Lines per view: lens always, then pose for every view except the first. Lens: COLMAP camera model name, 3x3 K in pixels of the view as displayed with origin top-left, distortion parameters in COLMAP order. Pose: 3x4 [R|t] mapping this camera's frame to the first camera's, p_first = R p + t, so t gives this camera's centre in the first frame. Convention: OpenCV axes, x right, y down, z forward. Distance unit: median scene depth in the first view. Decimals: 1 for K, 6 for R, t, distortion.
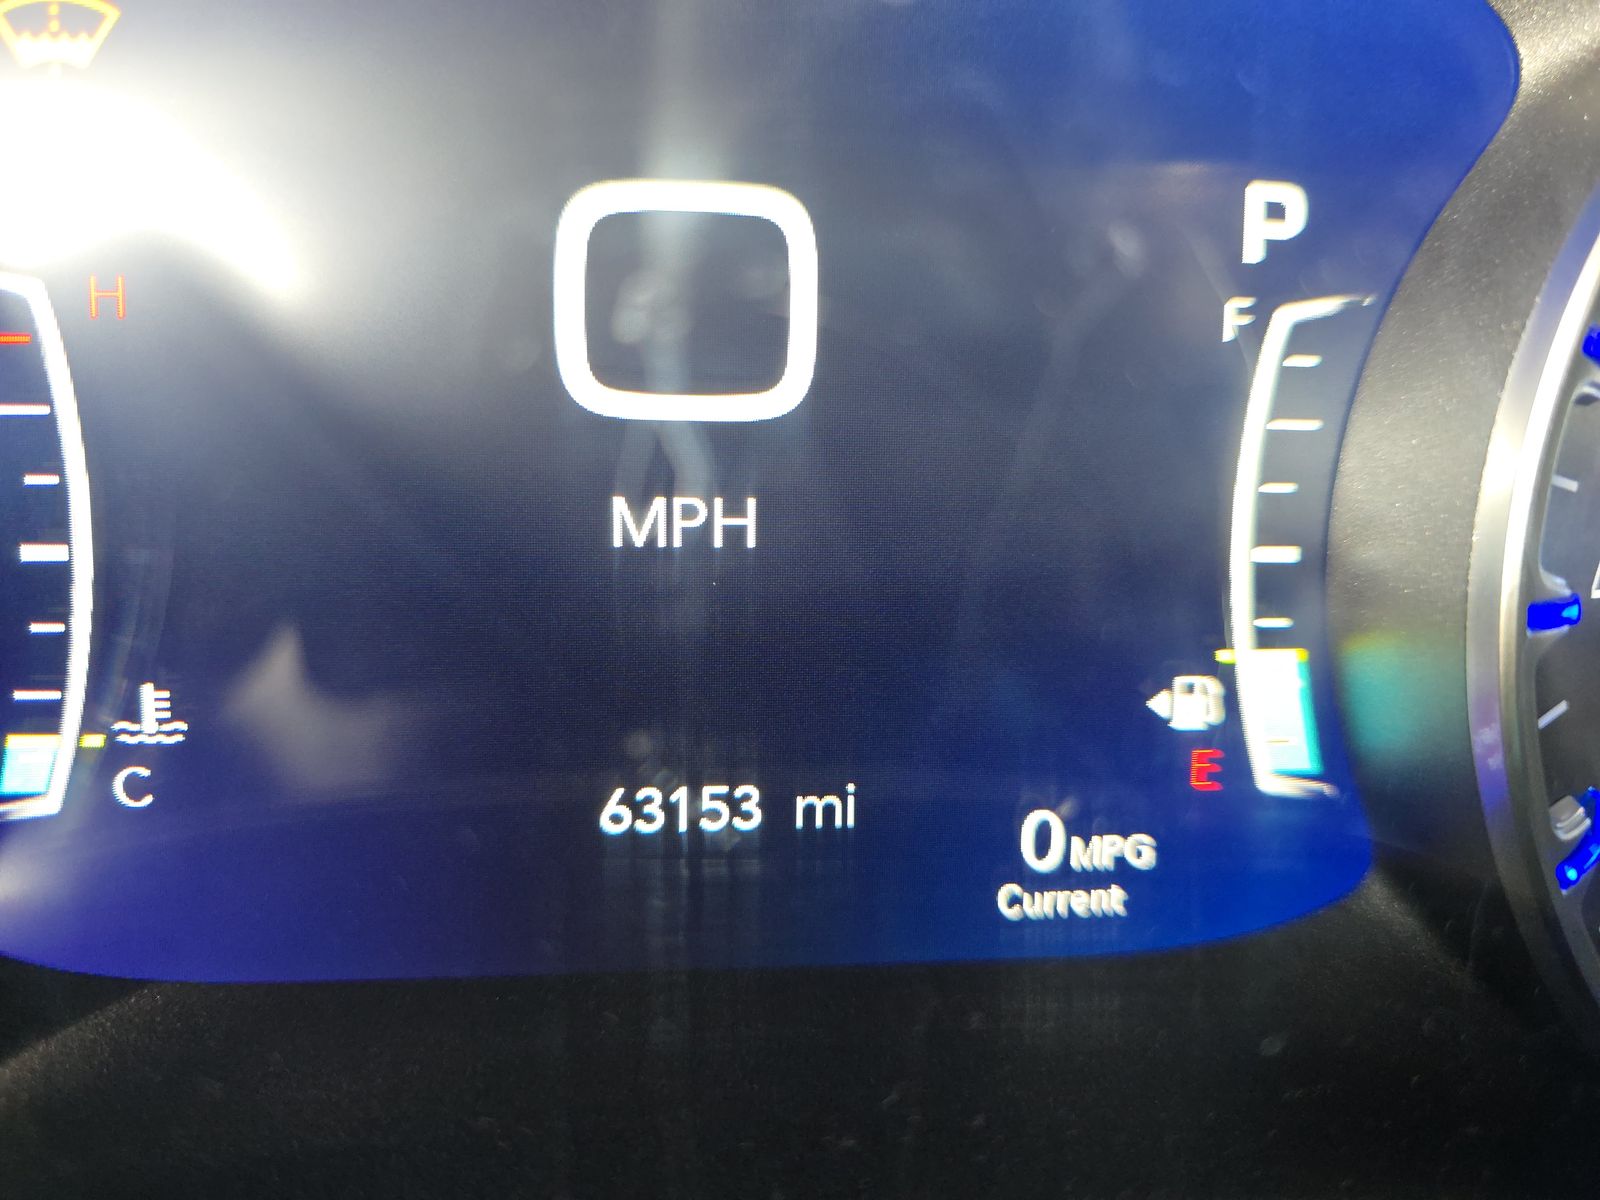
lens RADIAL K [[1077.9, 0, 802.6], [0, 1077.9, 594.2], [0, 0, 1]] dist [-0.004562, -0.009033]
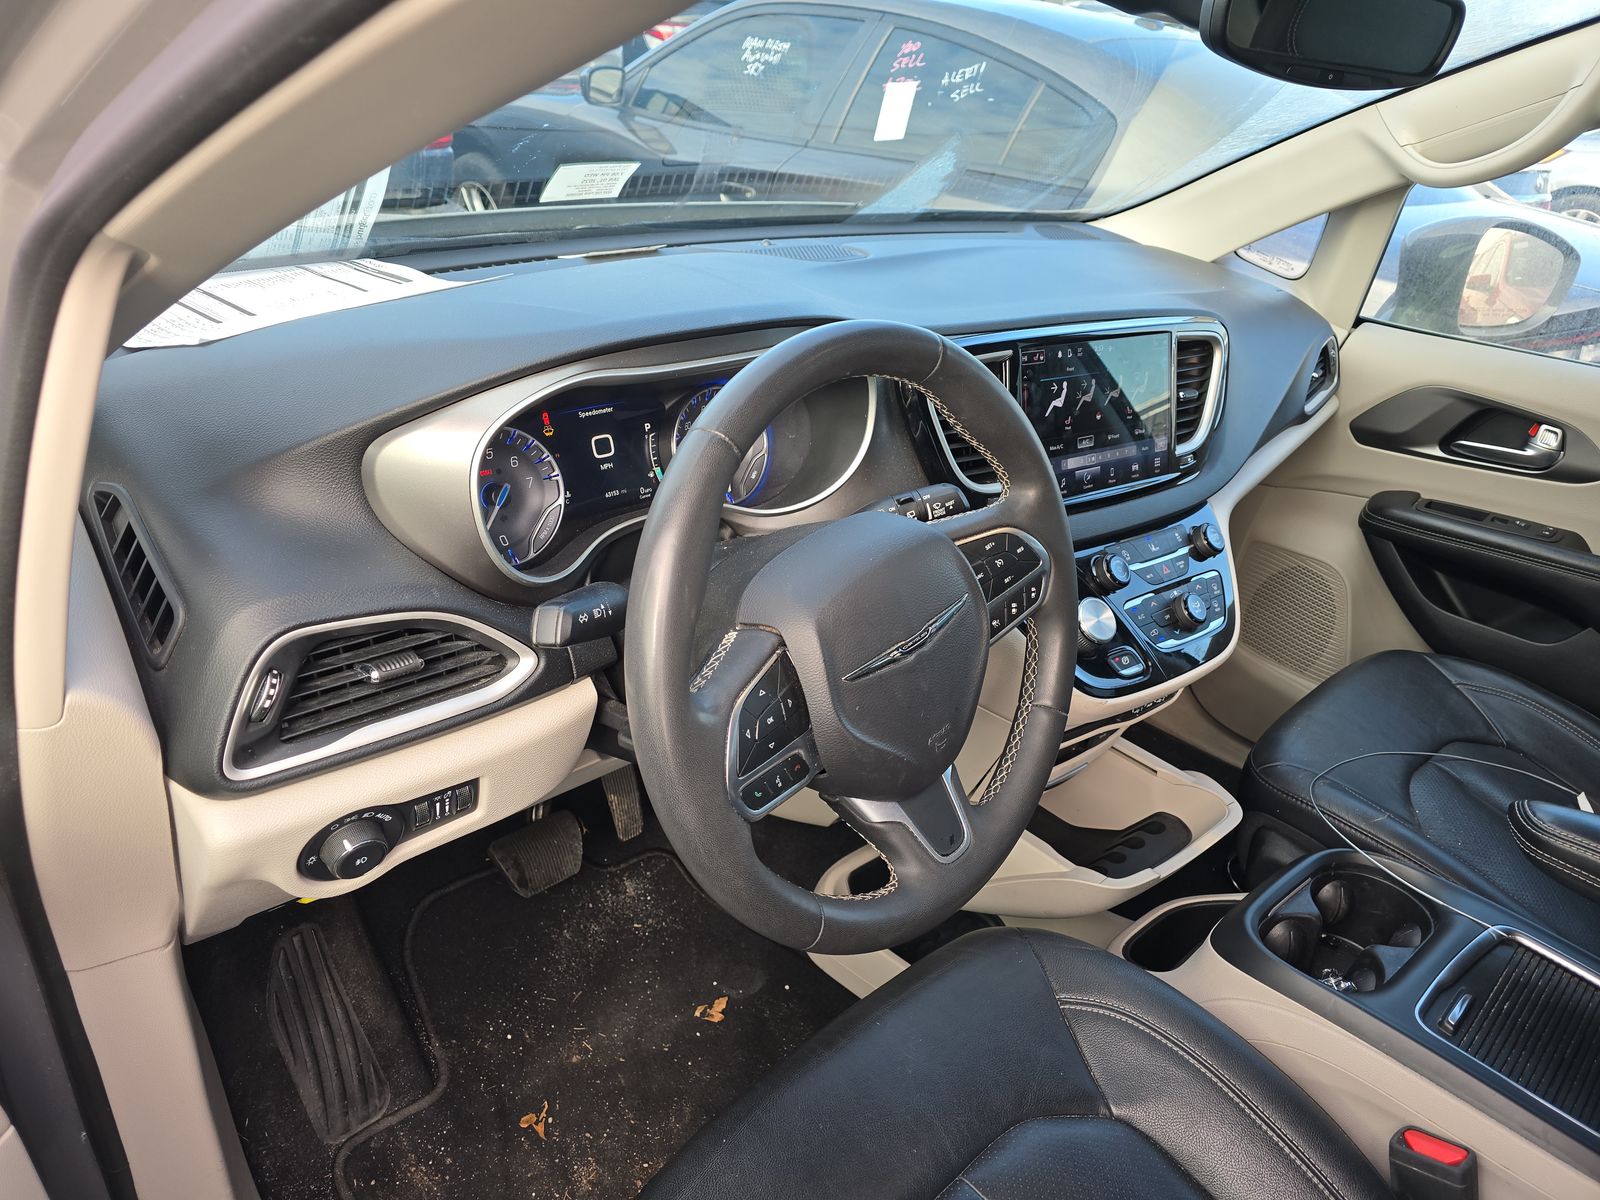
lens RADIAL K [[1077.9, 0, 788.2], [0, 1077.9, 609.7], [0, 0, 1]] dist [-0.004562, -0.009033]
pose [[0.779524, -0.272074, 0.564197, -4.885591], [0.224626, 0.962251, 0.153674, 0.060394], [-0.584710, 0.006941, 0.811213, -8.279342]]
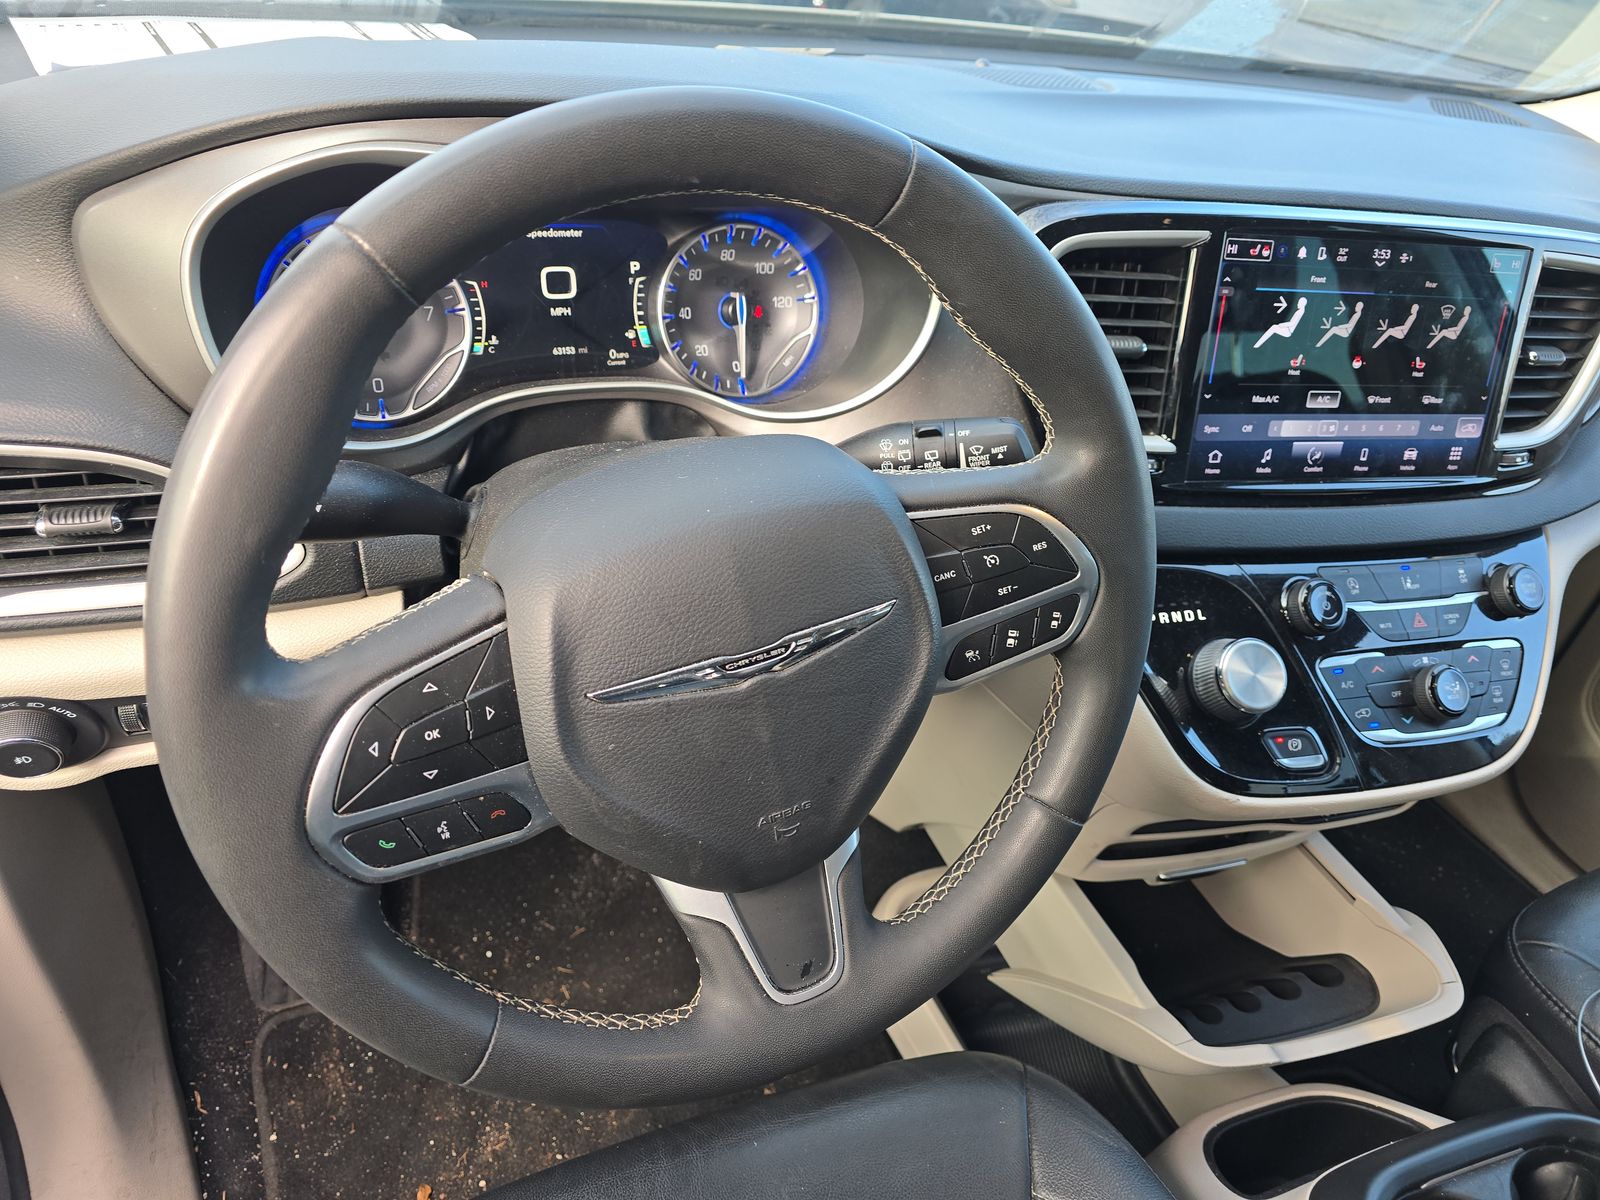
lens RADIAL K [[1077.9, 0, 805.8], [0, 1077.9, 605.4], [0, 0, 1]] dist [-0.004562, -0.009033]
pose [[0.954660, -0.113811, 0.275082, -0.769987], [0.060011, 0.978639, 0.196631, 0.560478], [-0.291585, -0.171208, 0.941098, -6.869693]]
